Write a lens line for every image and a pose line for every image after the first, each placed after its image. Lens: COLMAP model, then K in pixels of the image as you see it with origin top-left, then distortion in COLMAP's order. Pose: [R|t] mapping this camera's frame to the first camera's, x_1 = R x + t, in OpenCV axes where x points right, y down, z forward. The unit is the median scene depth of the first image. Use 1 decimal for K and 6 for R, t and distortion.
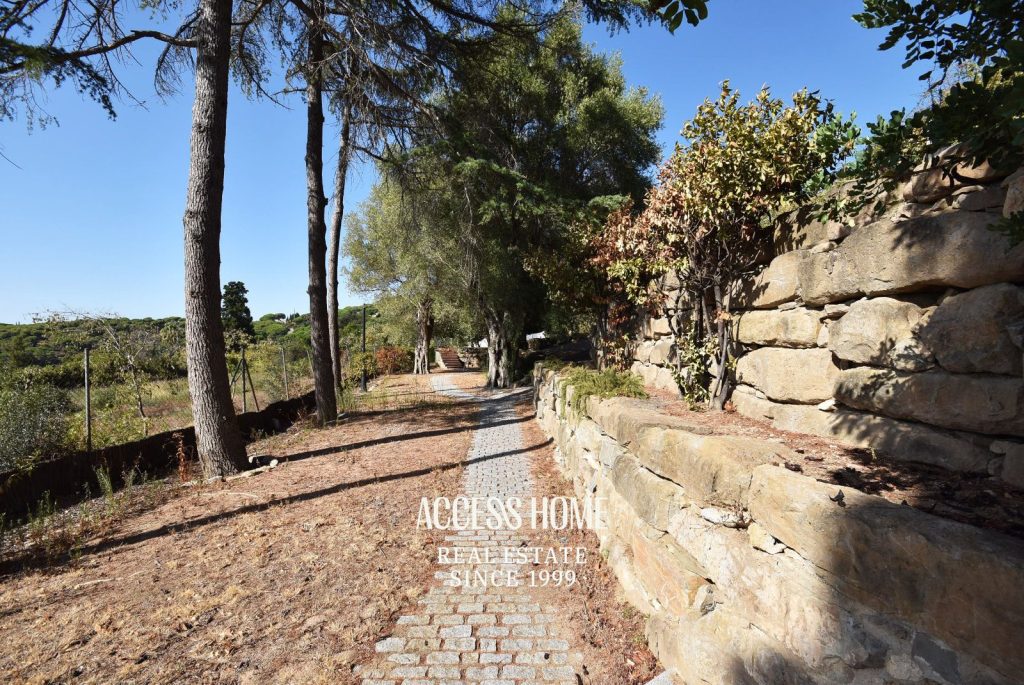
lens RADIAL K [[447.0, 0, 512.6], [0, 447.0, 345.3], [0, 0, 1]] dist [-0.011221, -0.000624]
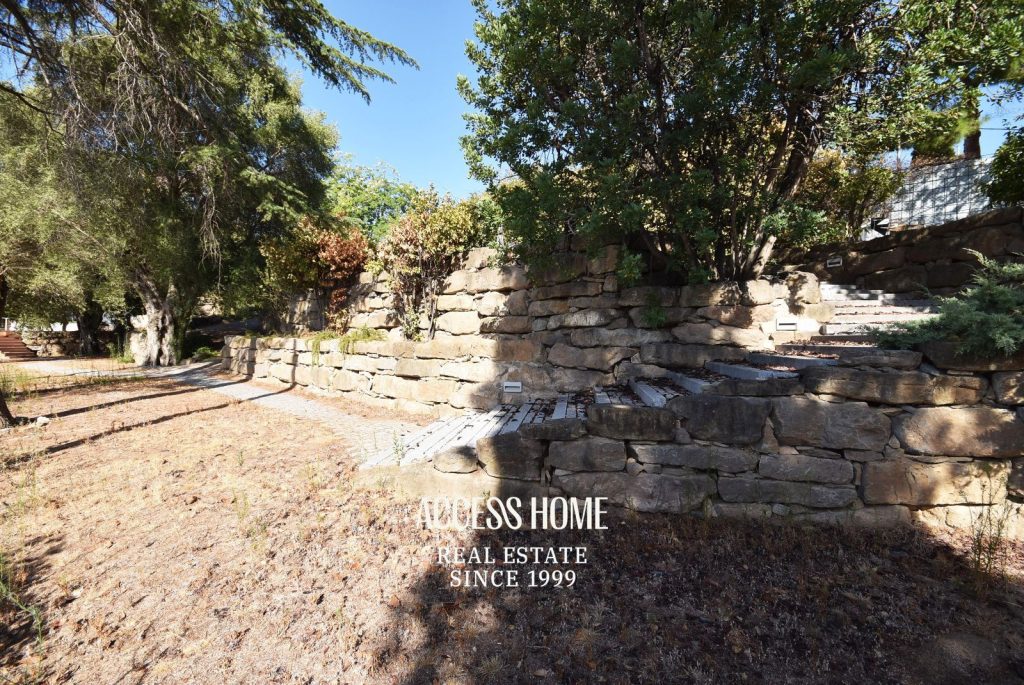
lens RADIAL K [[447.0, 0, 509.6], [0, 447.0, 339.5], [0, 0, 1]] dist [-0.011221, -0.000624]
pose [[0.686627, -0.010759, 0.726930, -0.452780], [0.003271, 0.999926, 0.011710, 0.062566], [-0.727002, -0.005662, 0.686612, -0.396130]]
